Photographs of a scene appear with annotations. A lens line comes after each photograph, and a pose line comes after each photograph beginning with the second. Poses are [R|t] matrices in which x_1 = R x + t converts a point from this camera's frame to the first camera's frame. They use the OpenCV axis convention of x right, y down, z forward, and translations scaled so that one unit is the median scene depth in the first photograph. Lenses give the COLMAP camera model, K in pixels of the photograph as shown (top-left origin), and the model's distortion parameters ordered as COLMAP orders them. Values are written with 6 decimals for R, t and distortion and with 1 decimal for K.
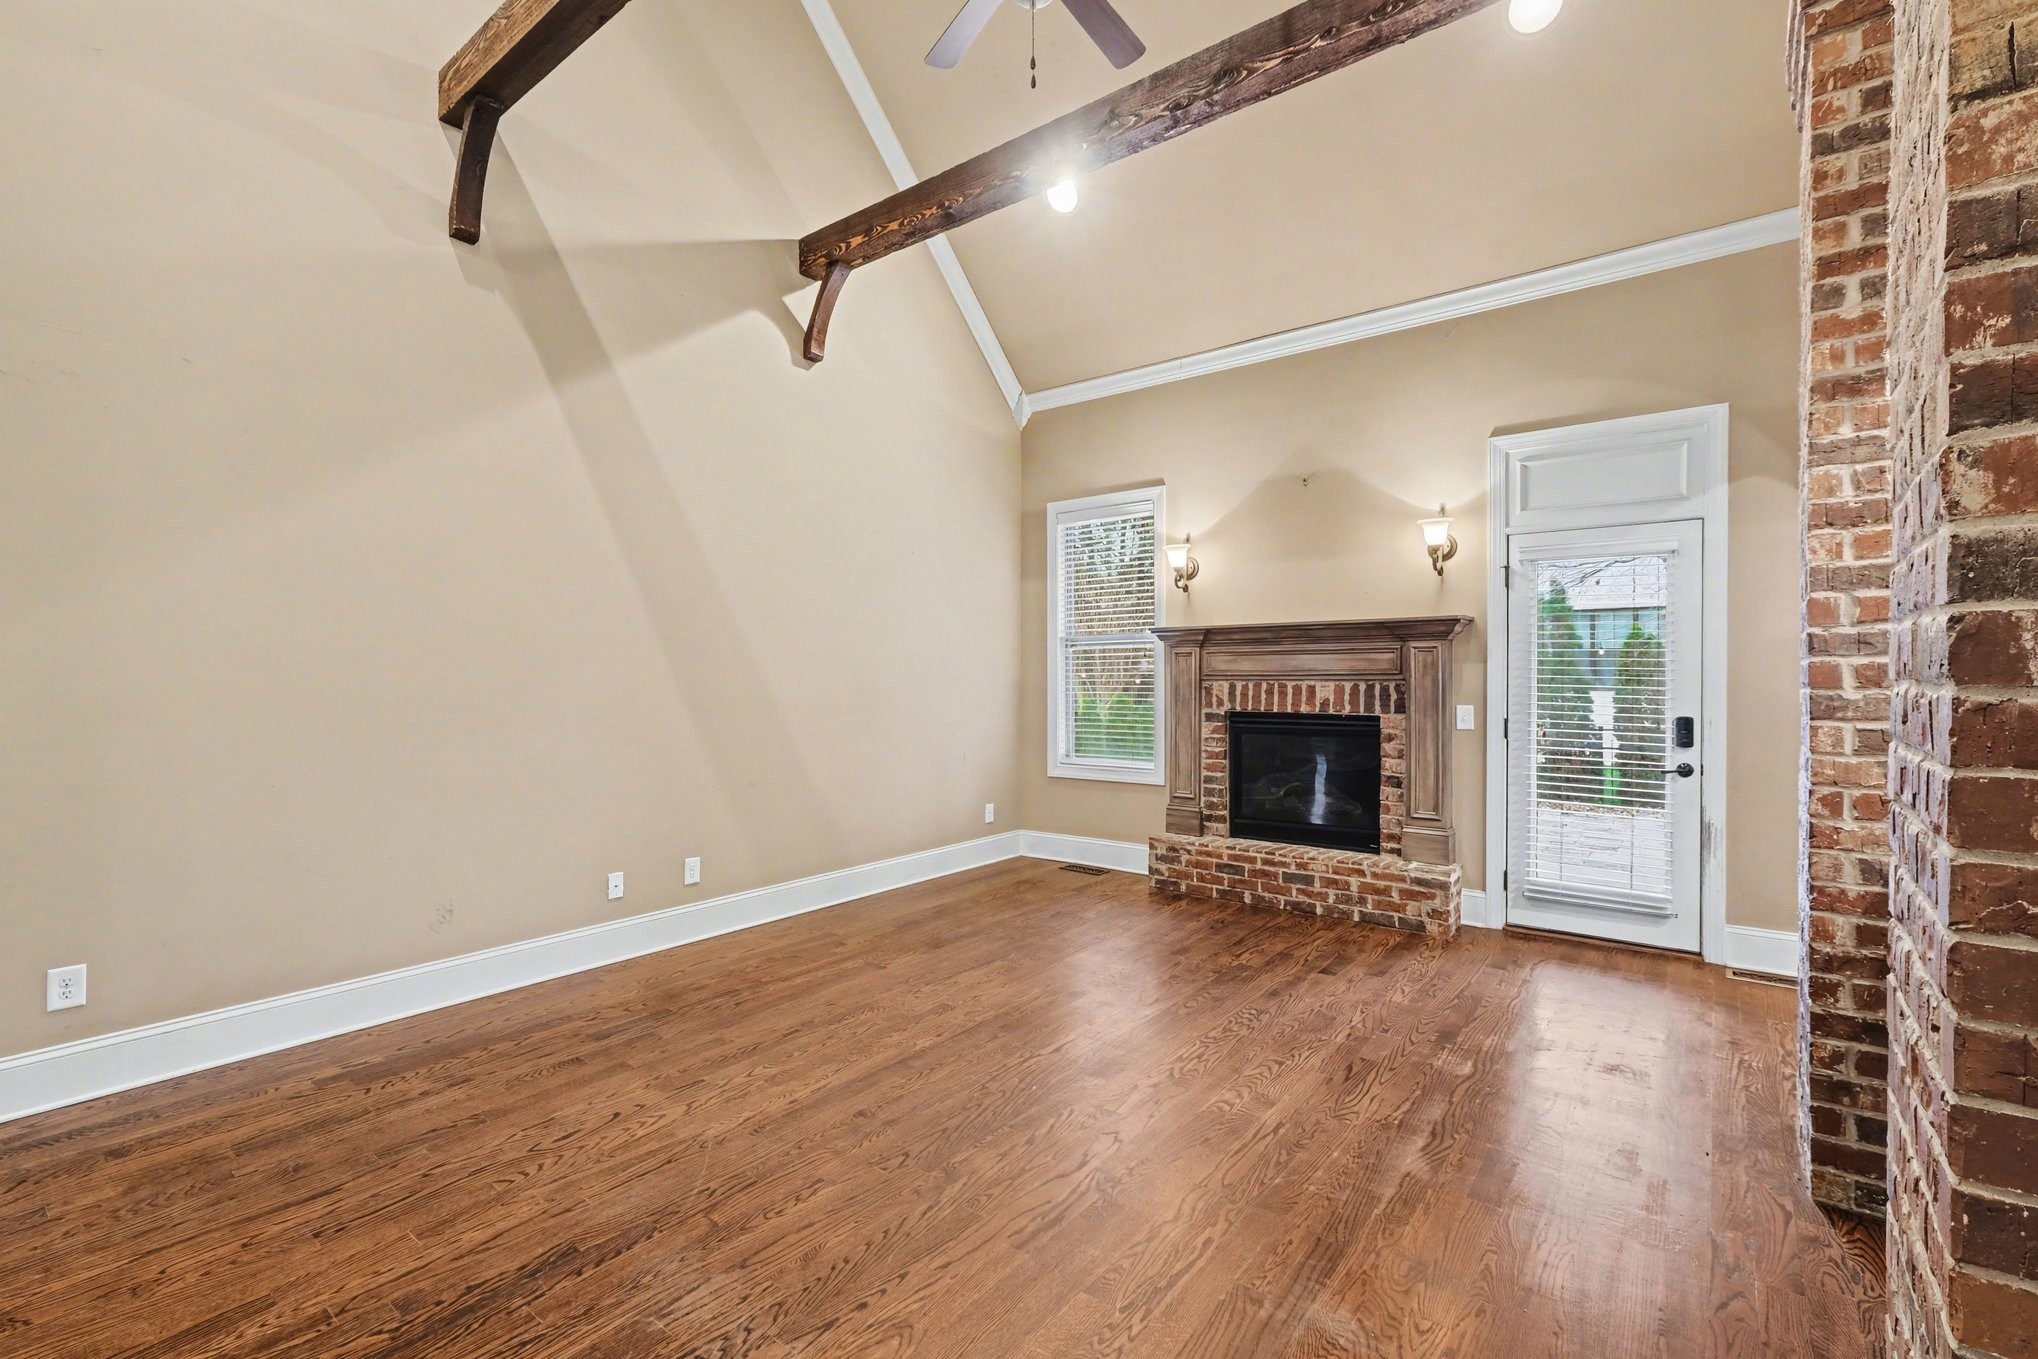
lens RADIAL K [[902.0, 0, 1018.0], [0, 902.0, 675.0], [0, 0, 1]] dist [-0.001248, 0.000303]
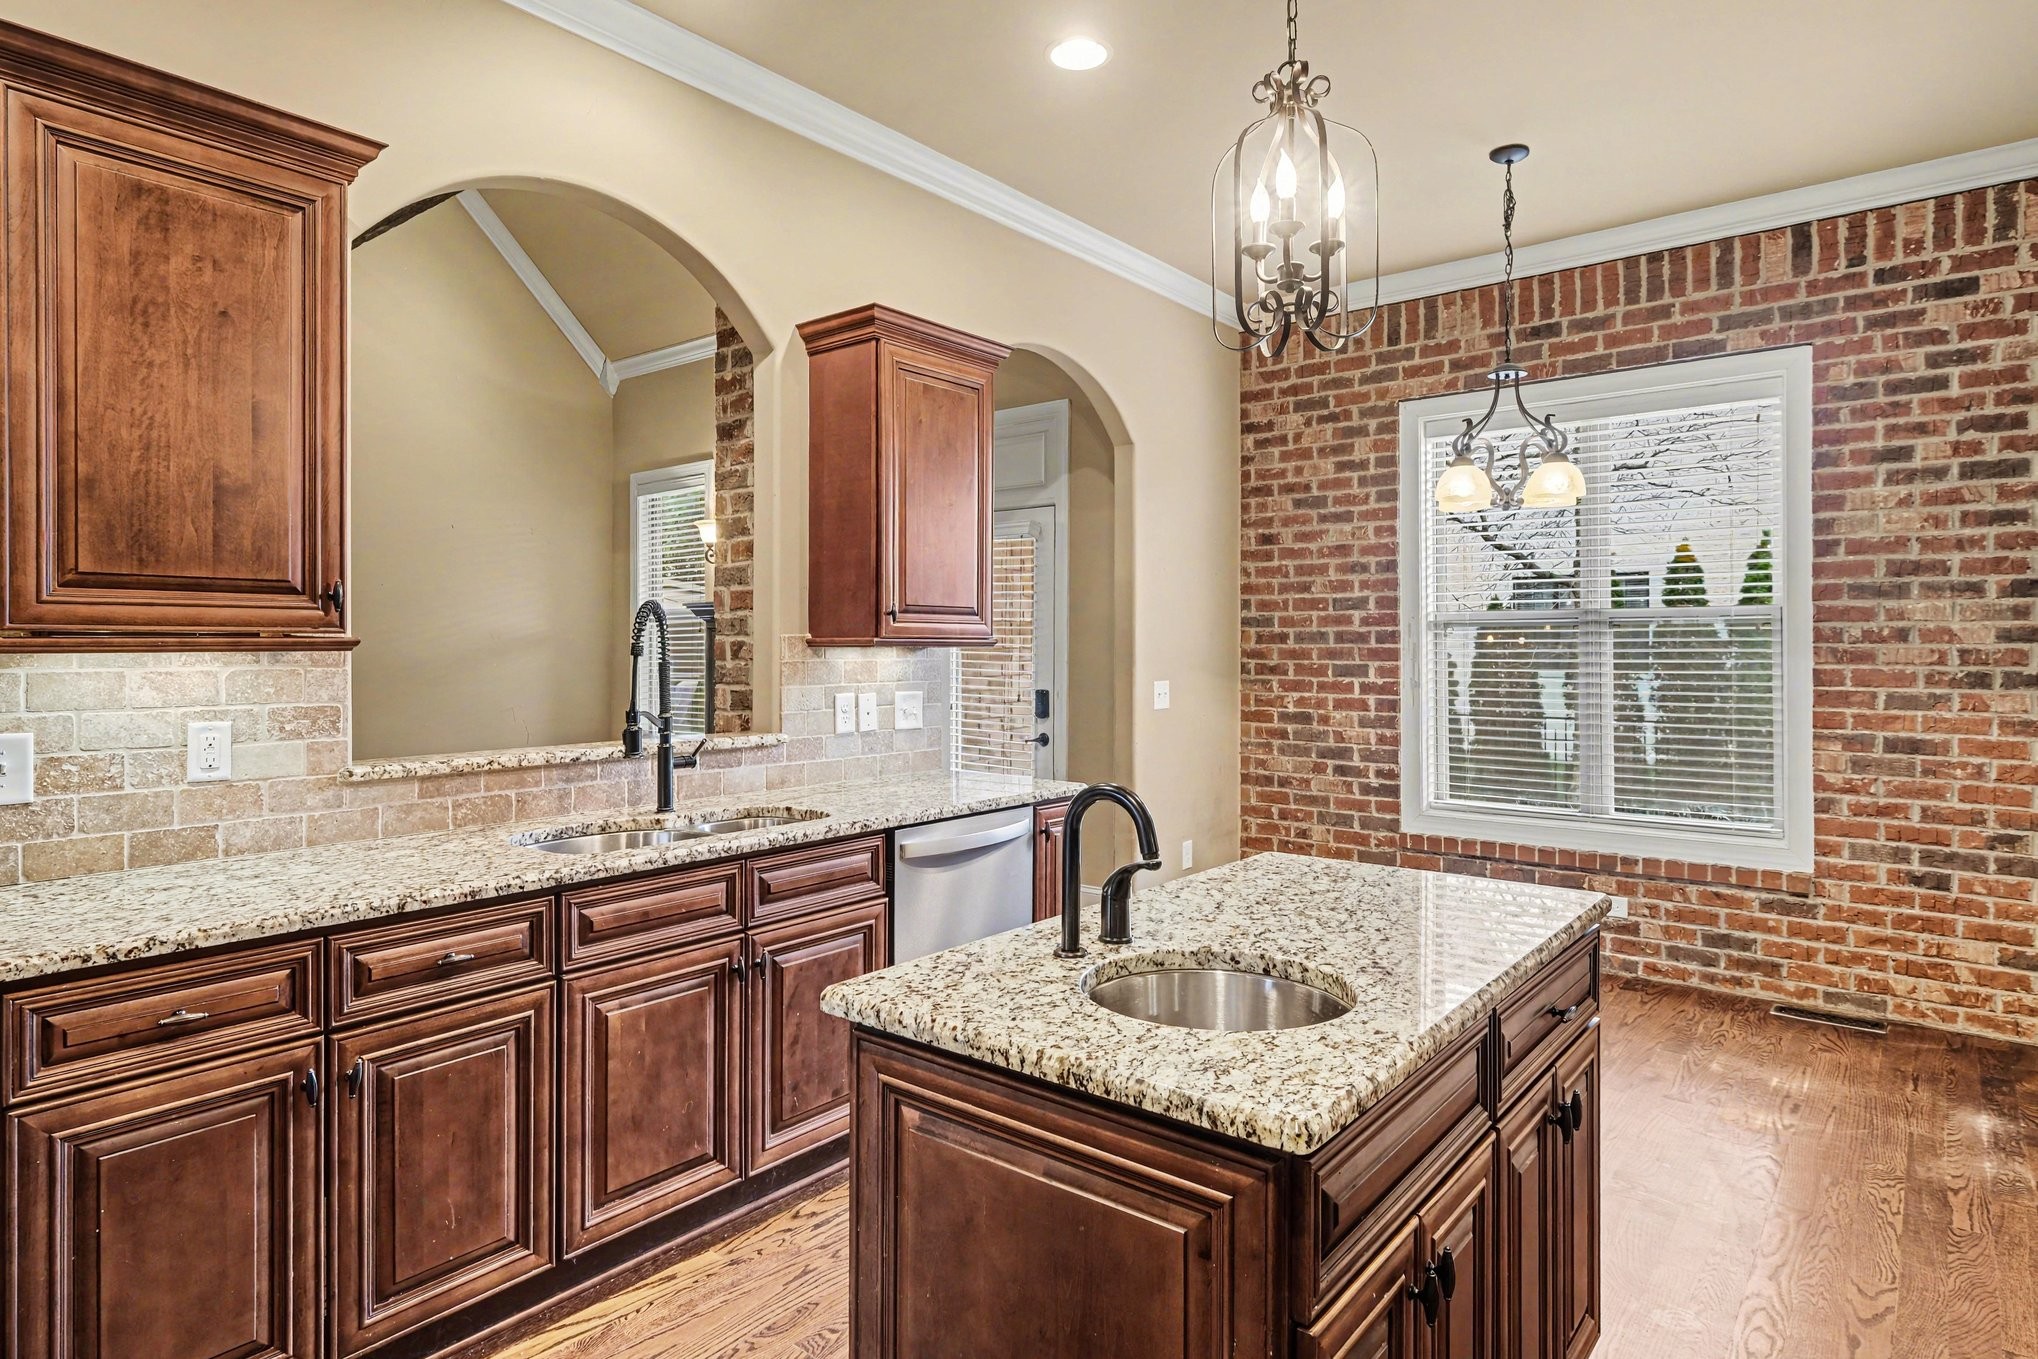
lens RADIAL K [[1139.4, 0, 1007.3], [0, 1139.4, 648.7], [0, 0, 1]] dist [0.002621, 0.000080]
pose [[0.999764, 0.001556, -0.021666, 0.470085], [-0.001533, 0.999998, 0.001071, -0.002280], [0.021668, -0.001038, 0.999765, -0.228728]]
